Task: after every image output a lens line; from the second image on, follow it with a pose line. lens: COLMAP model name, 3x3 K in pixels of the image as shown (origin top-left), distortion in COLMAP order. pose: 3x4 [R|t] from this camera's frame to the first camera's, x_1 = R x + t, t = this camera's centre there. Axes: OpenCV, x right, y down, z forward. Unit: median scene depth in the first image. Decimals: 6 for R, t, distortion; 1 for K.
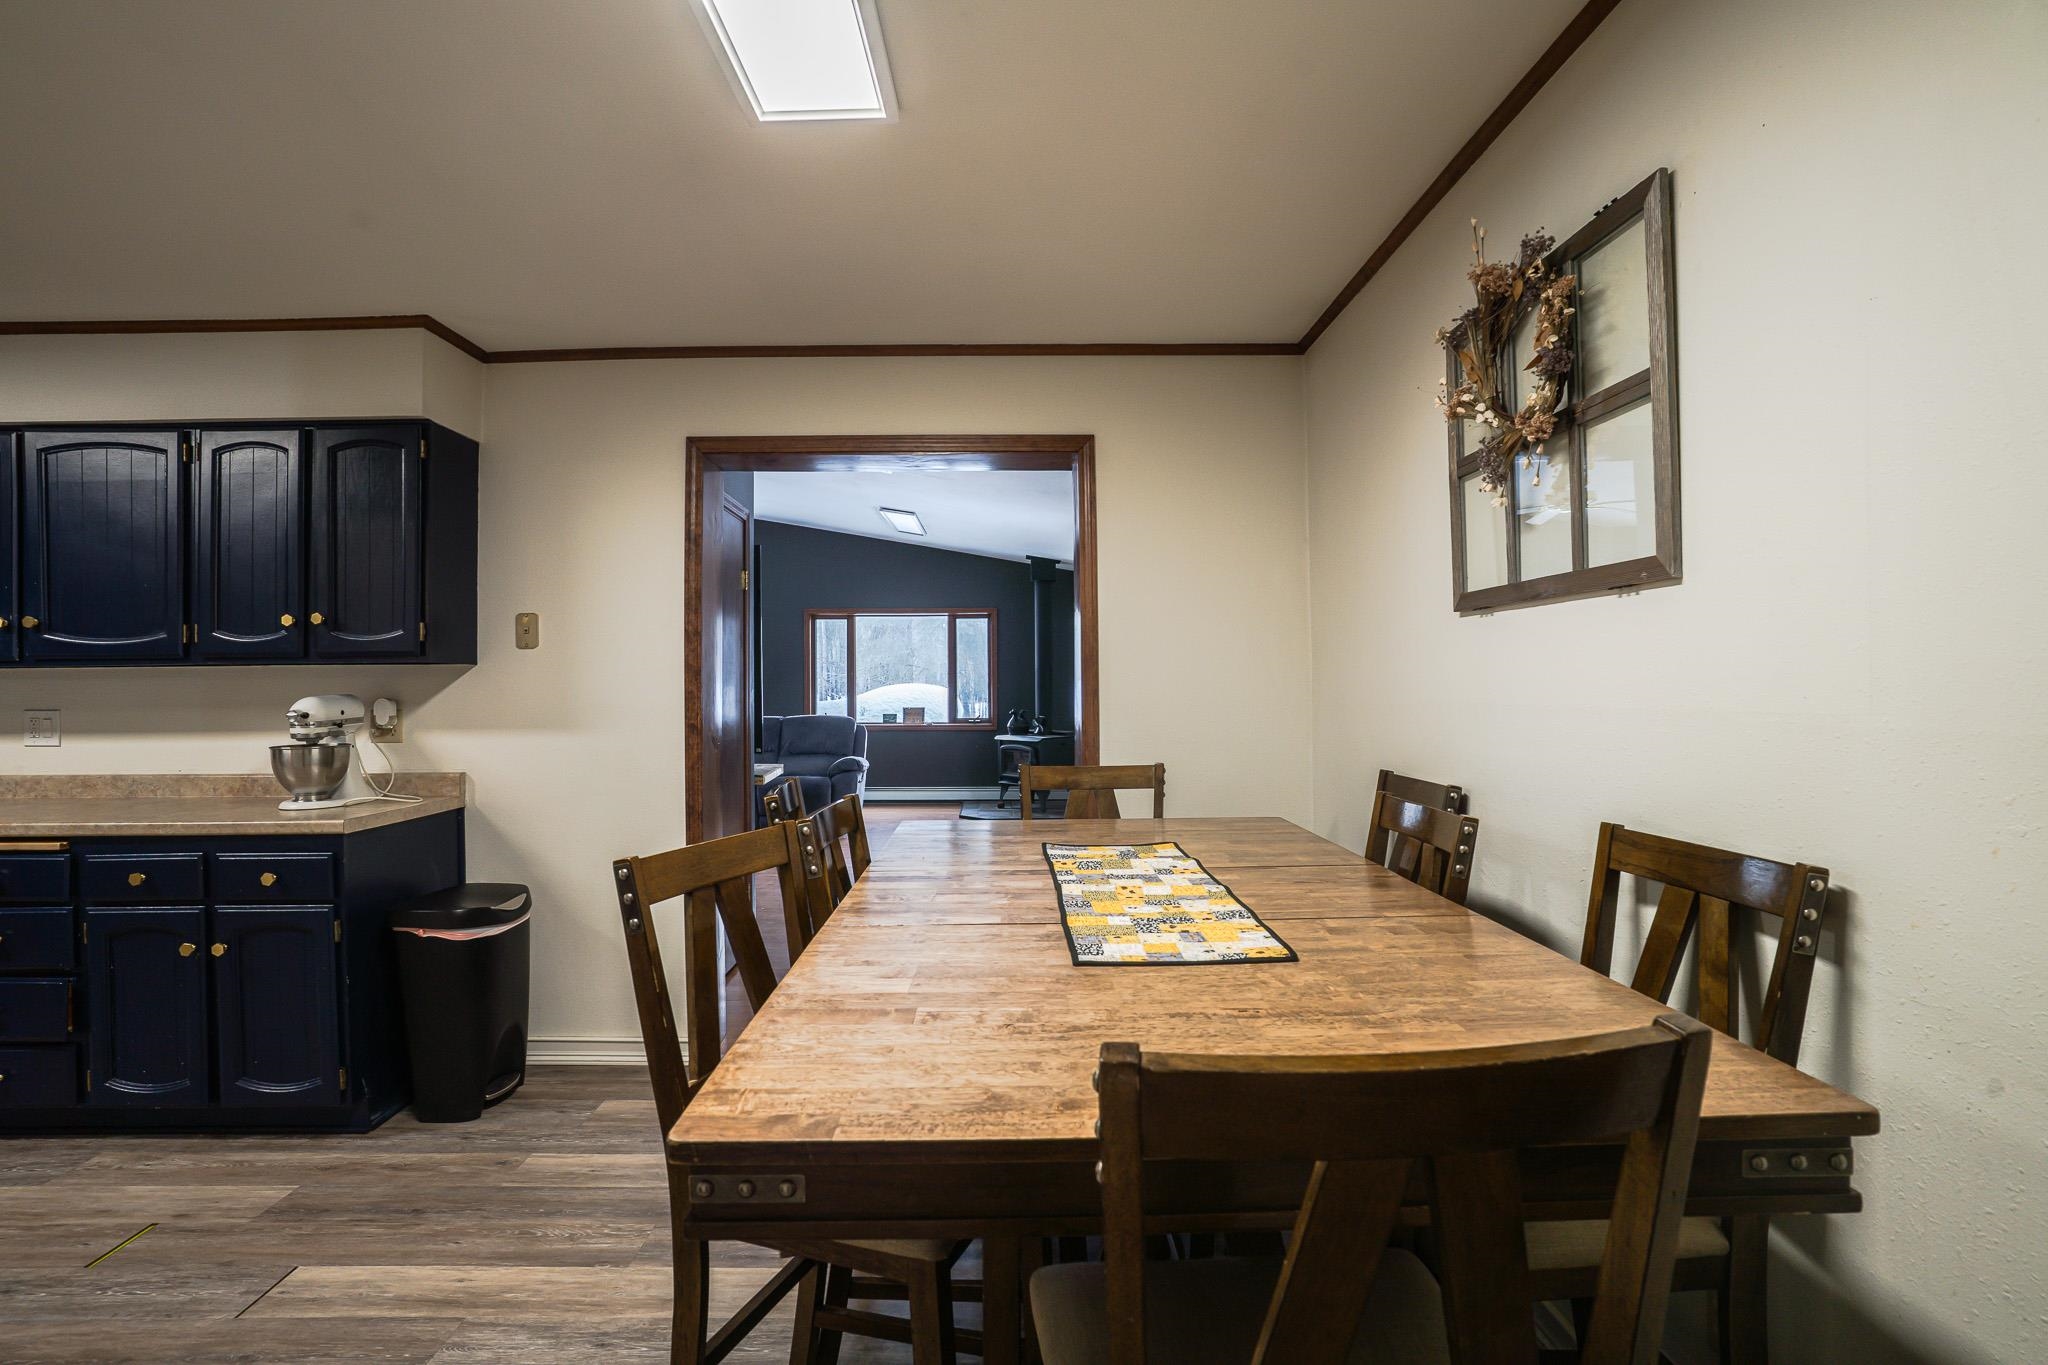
lens RADIAL K [[1005.4, 0, 1019.7], [0, 1005.4, 667.4], [0, 0, 1]] dist [-0.063749, 0.021780]
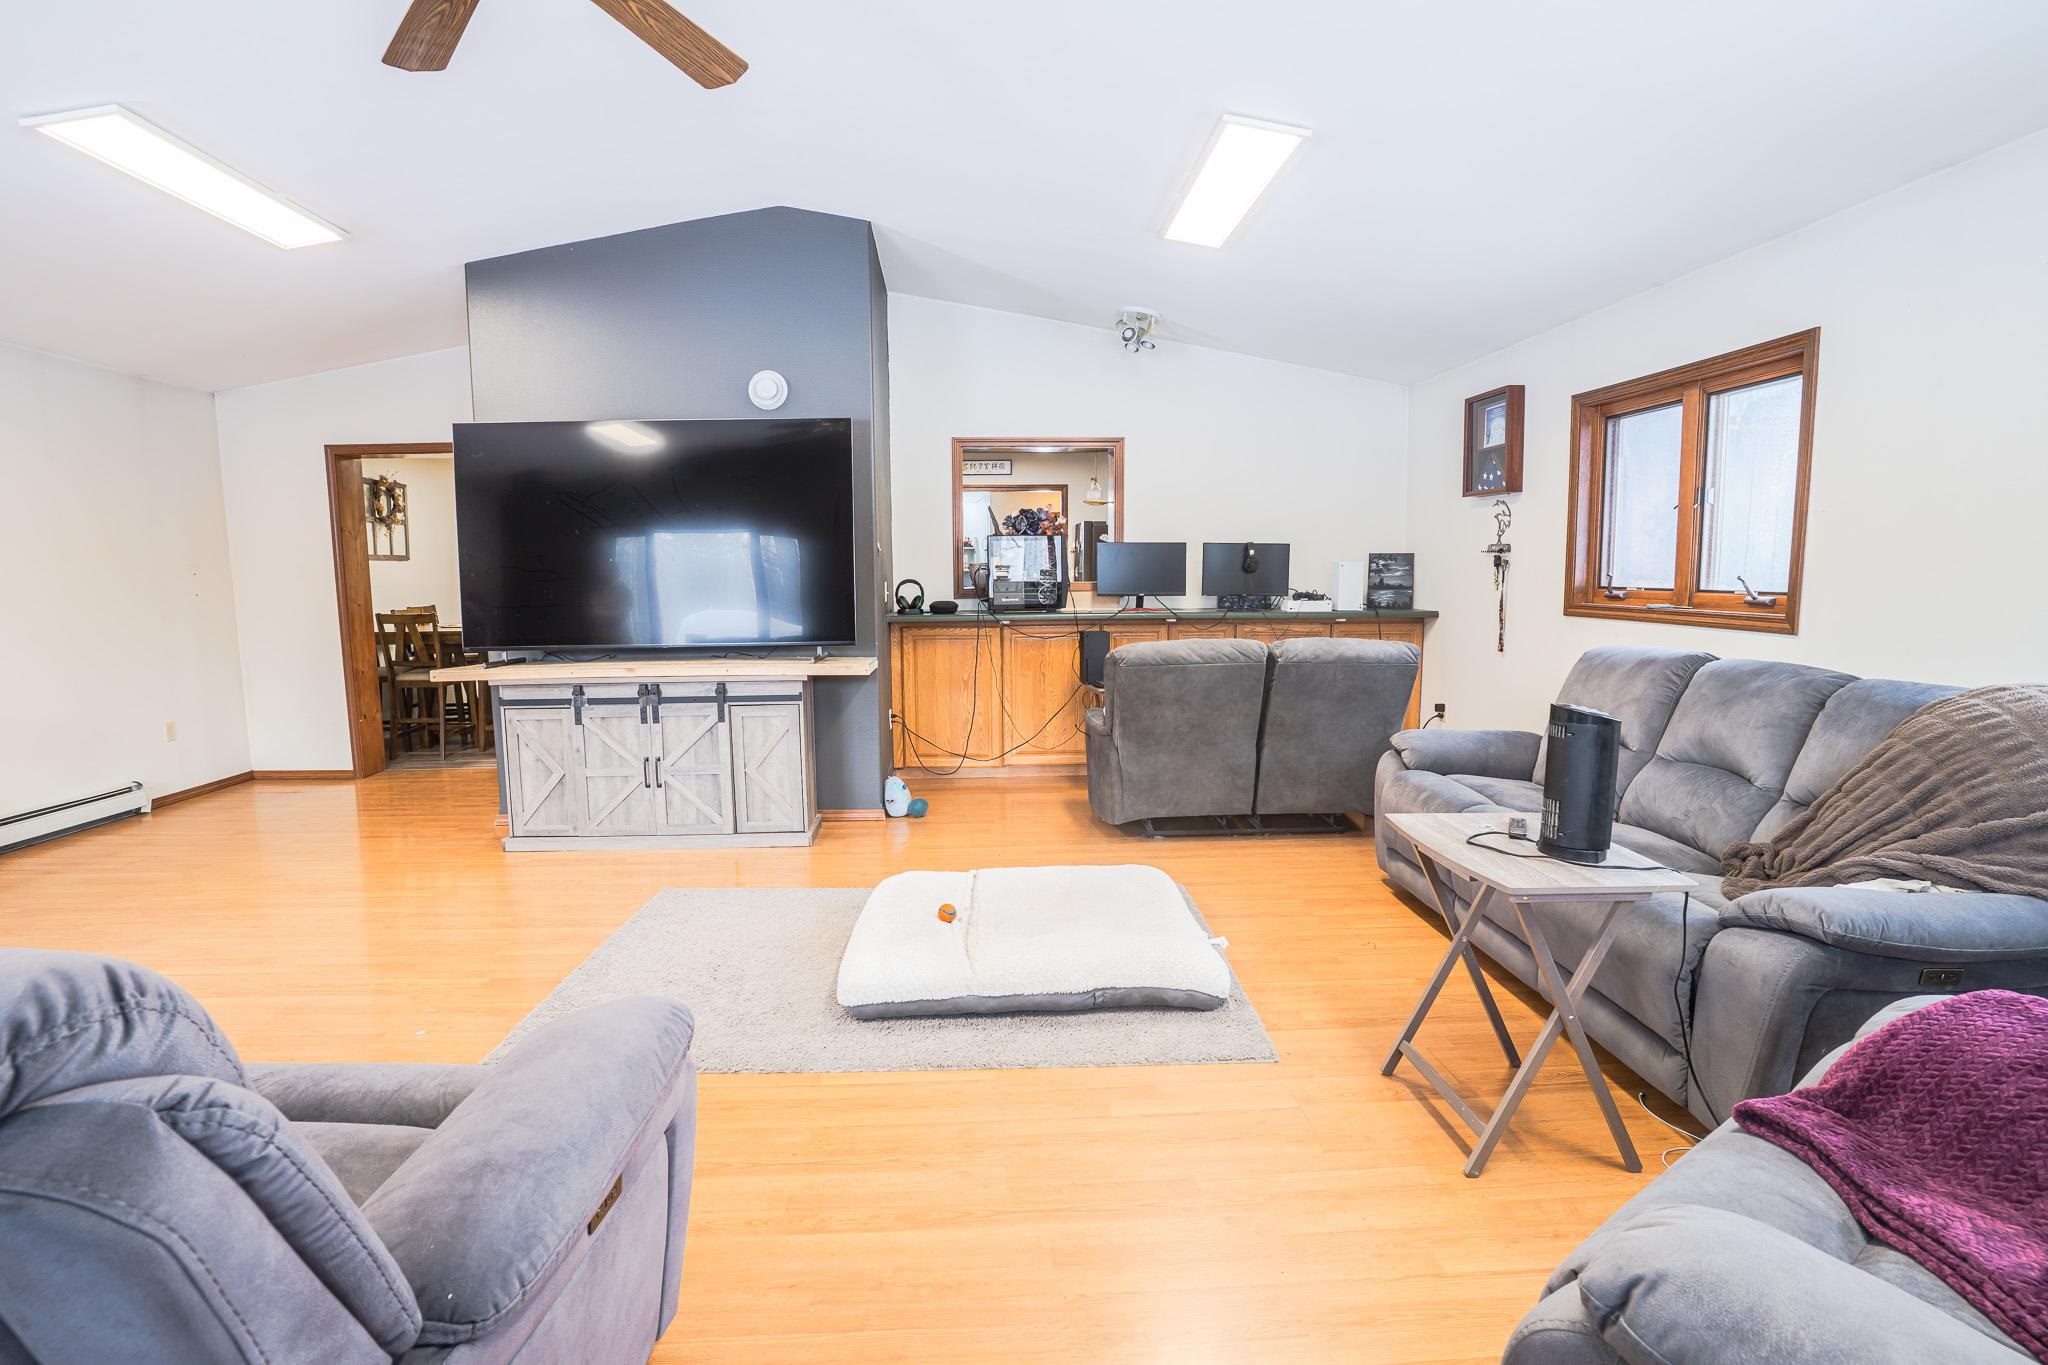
lens RADIAL K [[1005.4, 0, 1022.7], [0, 1005.4, 686.1], [0, 0, 1]] dist [-0.063749, 0.021780]
pose [[-0.998800, 0.025744, -0.041675, -1.066378], [0.021476, 0.994775, 0.099809, 0.055032], [0.044027, 0.098794, -0.994134, 2.933254]]
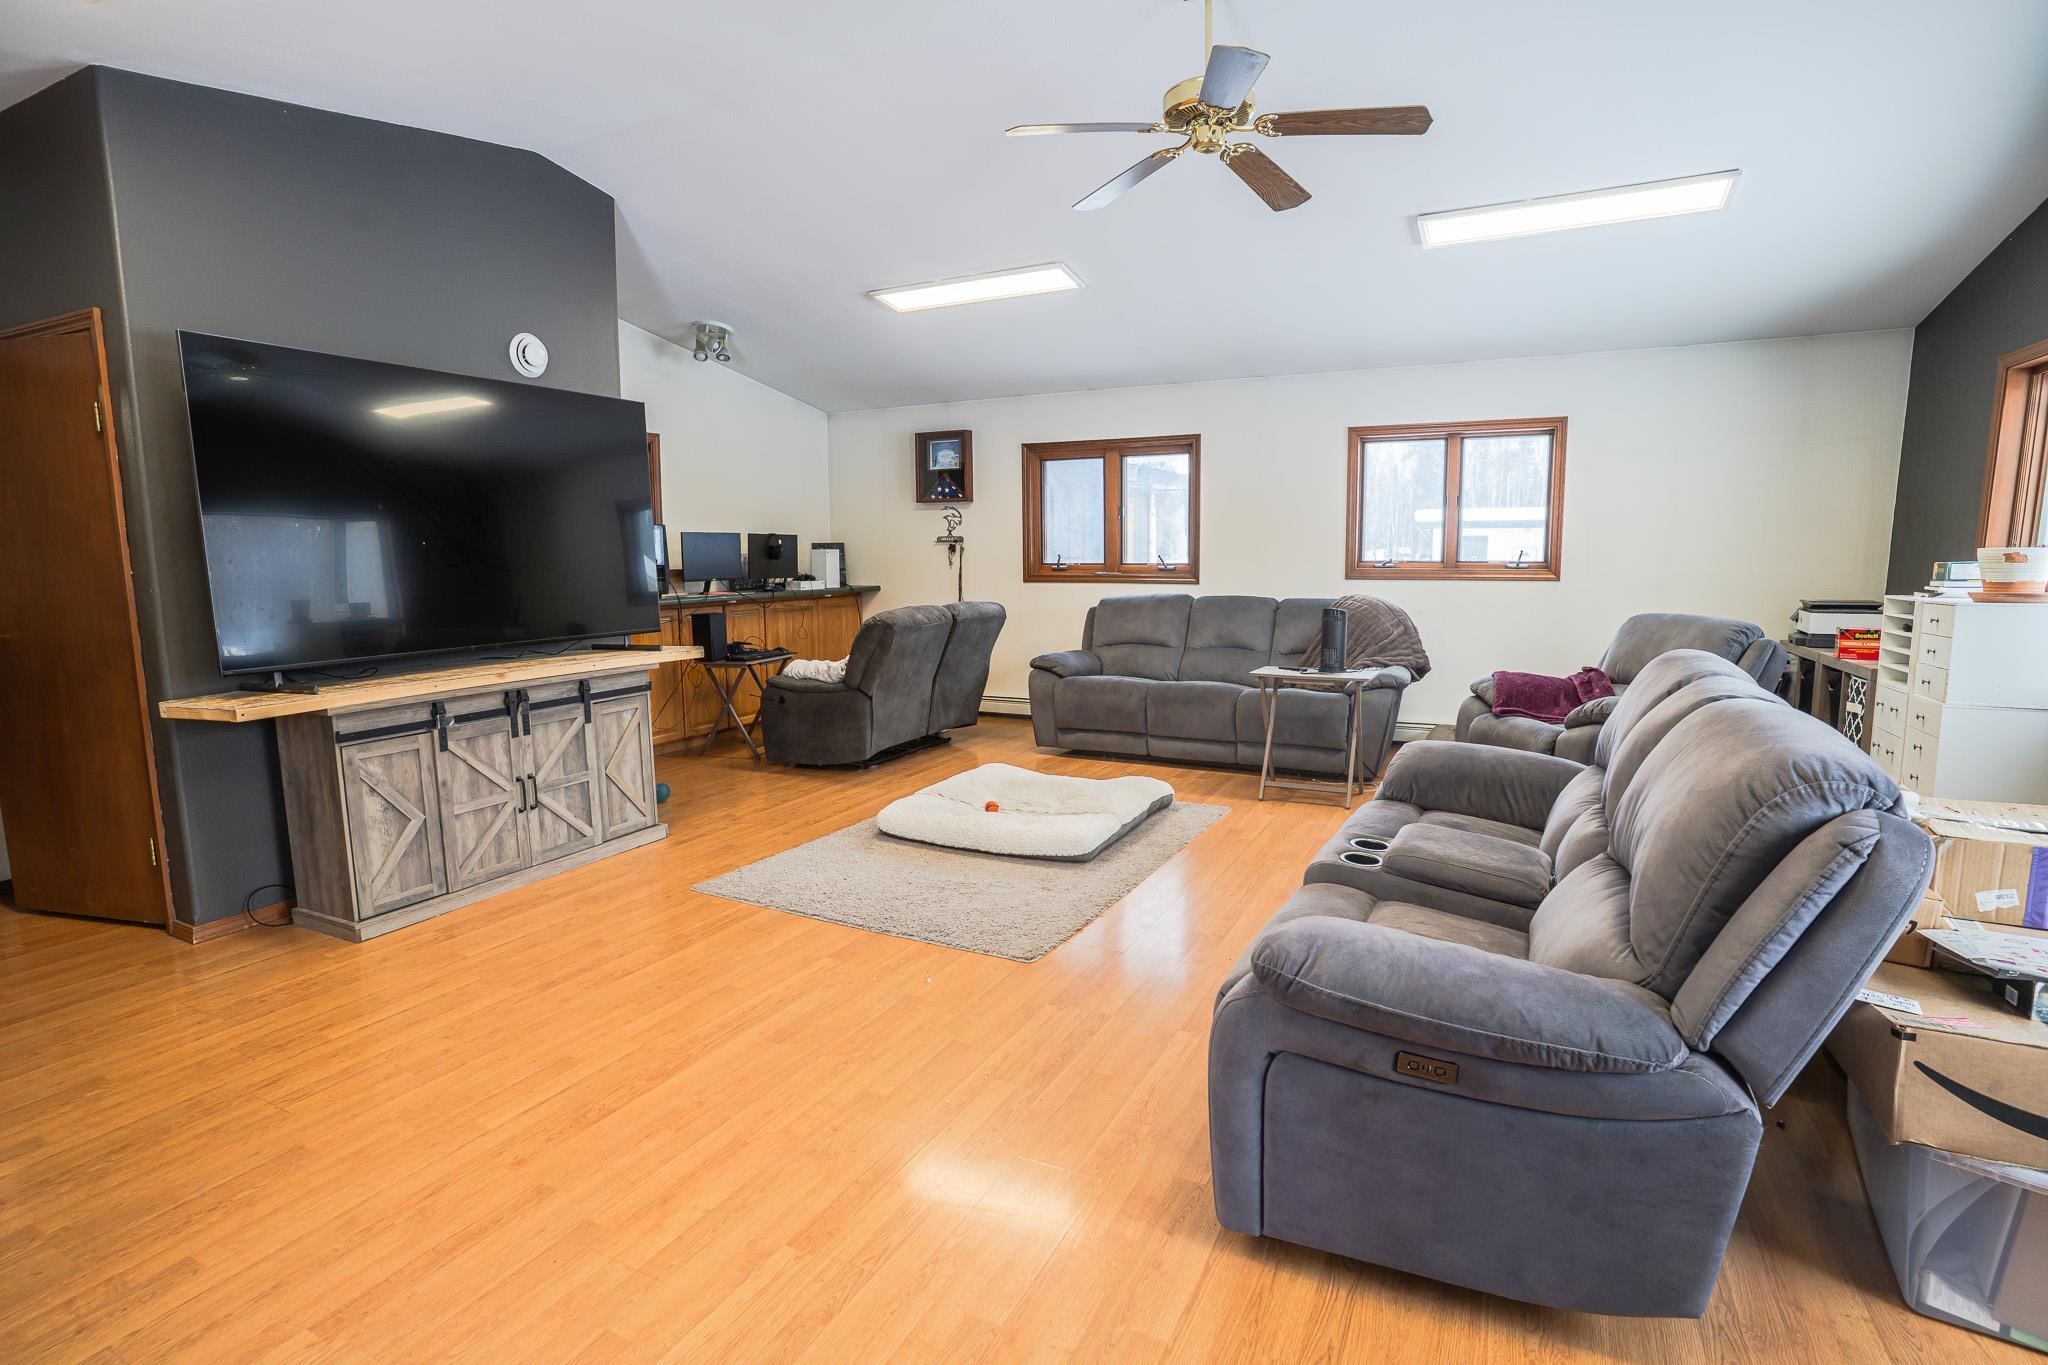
lens RADIAL K [[1005.4, 0, 1020.1], [0, 1005.4, 682.0], [0, 0, 1]] dist [-0.063749, 0.021780]
pose [[-0.459220, 0.132422, -0.878397, 0.066041], [0.030662, 0.990600, 0.133307, 0.033723], [0.887793, 0.034284, -0.458964, 2.618123]]
